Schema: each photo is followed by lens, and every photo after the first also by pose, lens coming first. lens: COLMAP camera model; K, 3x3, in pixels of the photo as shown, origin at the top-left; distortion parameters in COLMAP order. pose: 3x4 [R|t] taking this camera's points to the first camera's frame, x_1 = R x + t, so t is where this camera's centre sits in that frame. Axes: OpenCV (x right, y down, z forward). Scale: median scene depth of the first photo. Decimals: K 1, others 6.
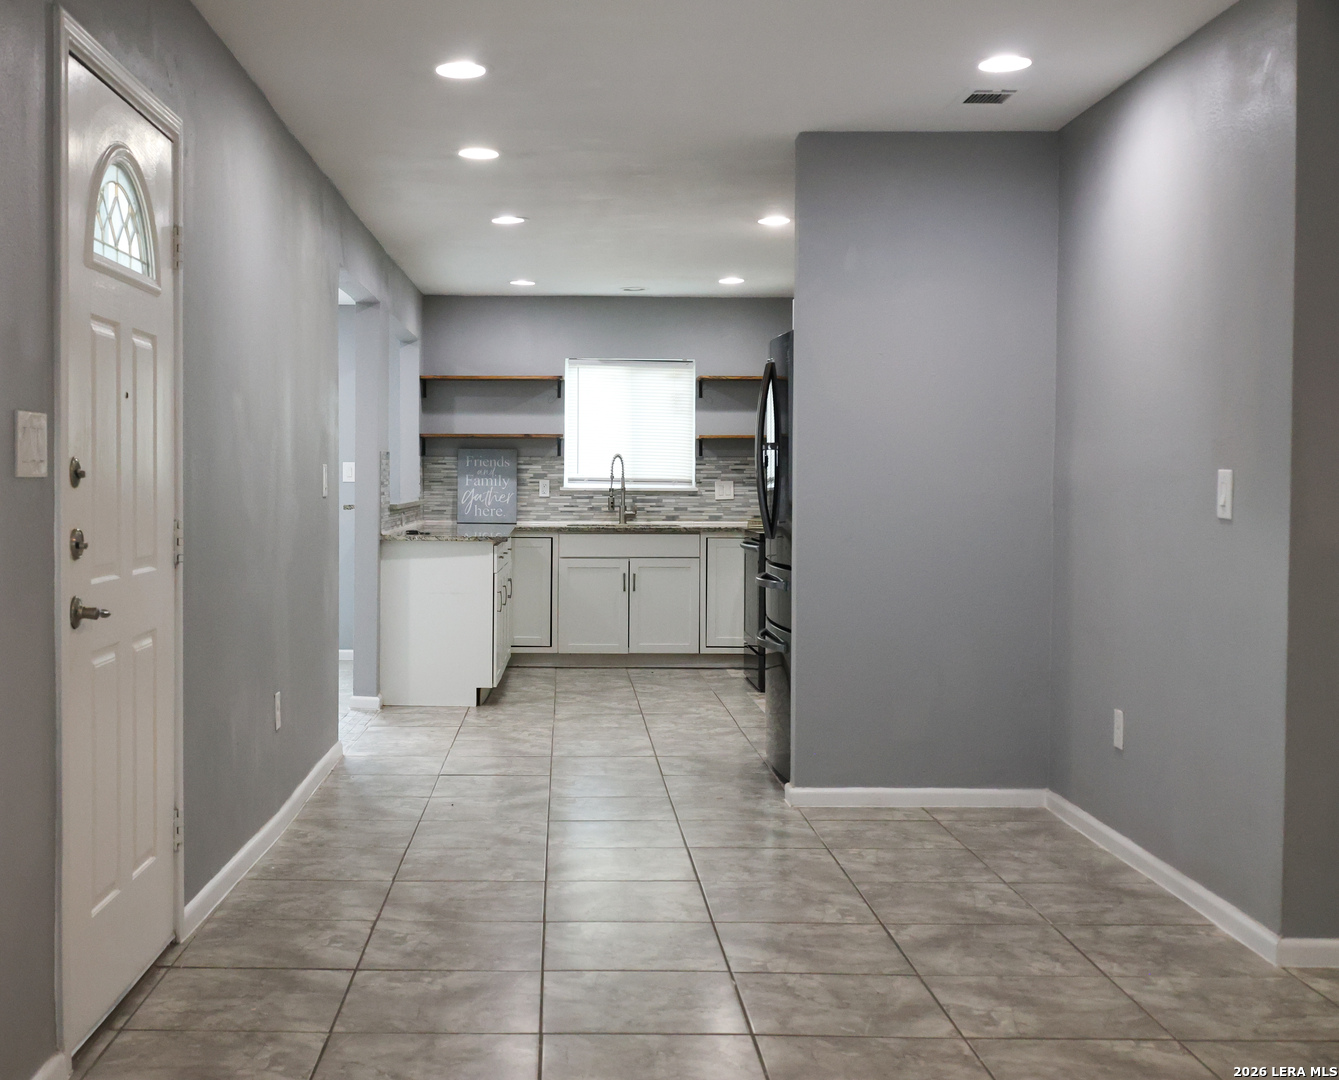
lens RADIAL K [[1607.8, 0, 564.0], [0, 1607.8, 539.5], [0, 0, 1]] dist [-0.011247, 0.021818]
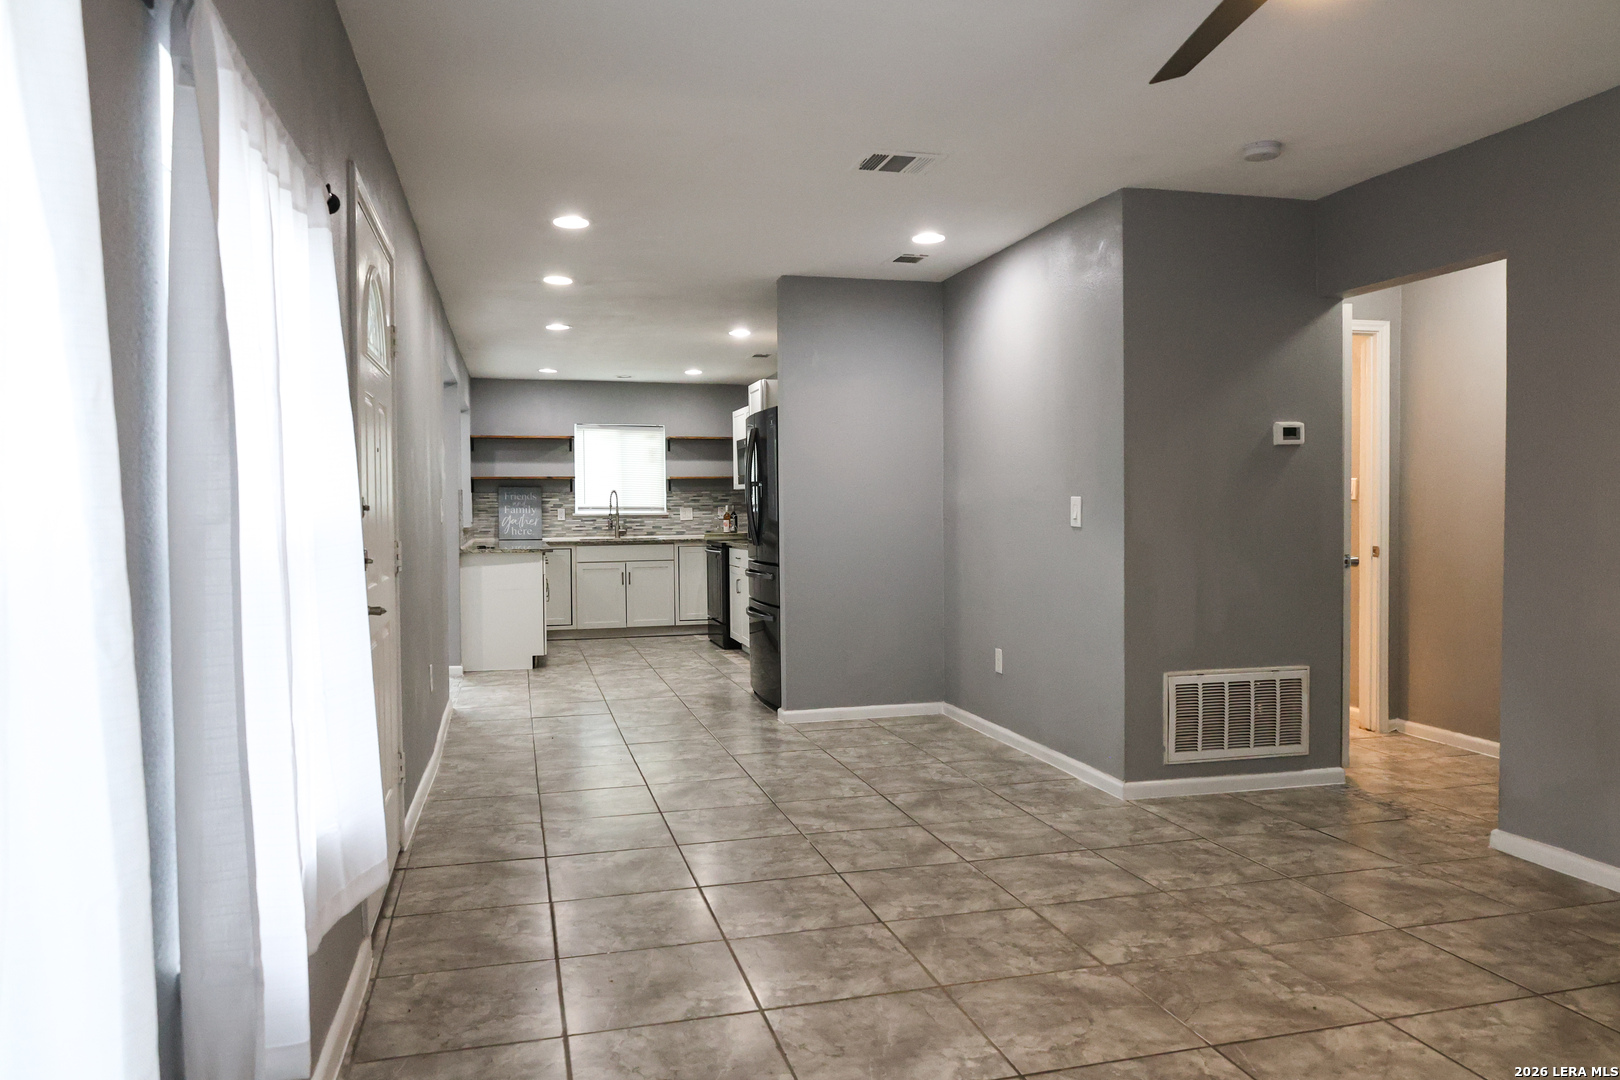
lens RADIAL K [[1091.8, 0, 810.0], [0, 1091.8, 540.0], [0, 0, 1]] dist [-0.003680, 0.000778]
pose [[0.963325, -0.020580, 0.267546, -0.062504], [0.022333, 0.999744, -0.003509, -0.000812], [-0.267405, 0.009356, 0.963539, 0.005038]]
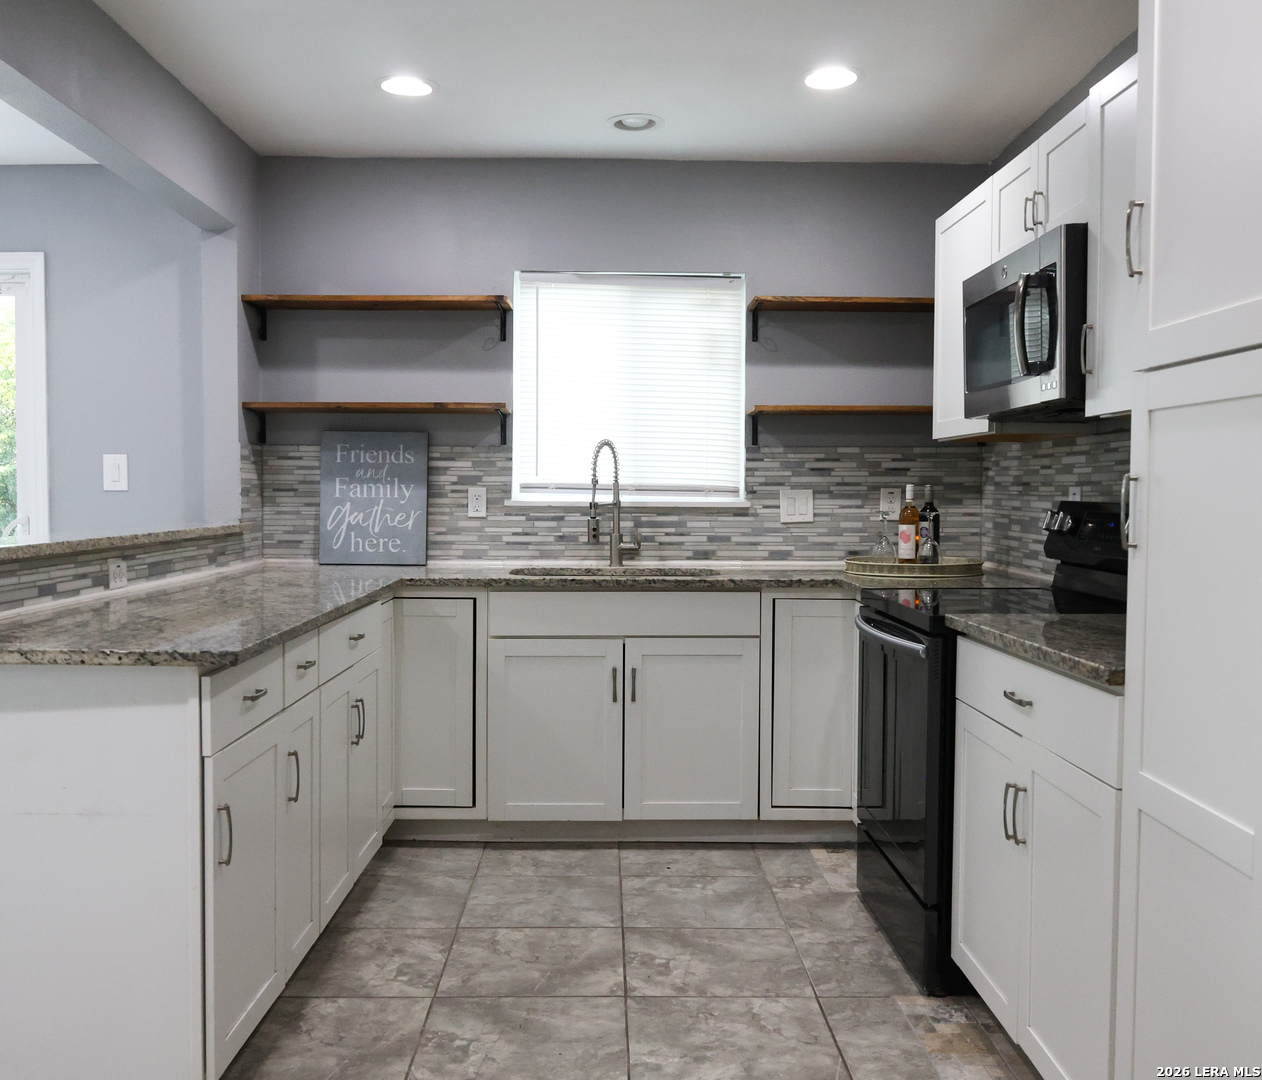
lens RADIAL K [[1094.2, 0, 631.0], [0, 1094.2, 540.0], [0, 0, 1]] dist [-0.000770, 0.000227]
pose [[0.999818, 0.000483, 0.019049, 0.036095], [-0.000629, 0.999970, 0.007683, -0.022685], [-0.019044, -0.007694, 0.999789, 0.648647]]
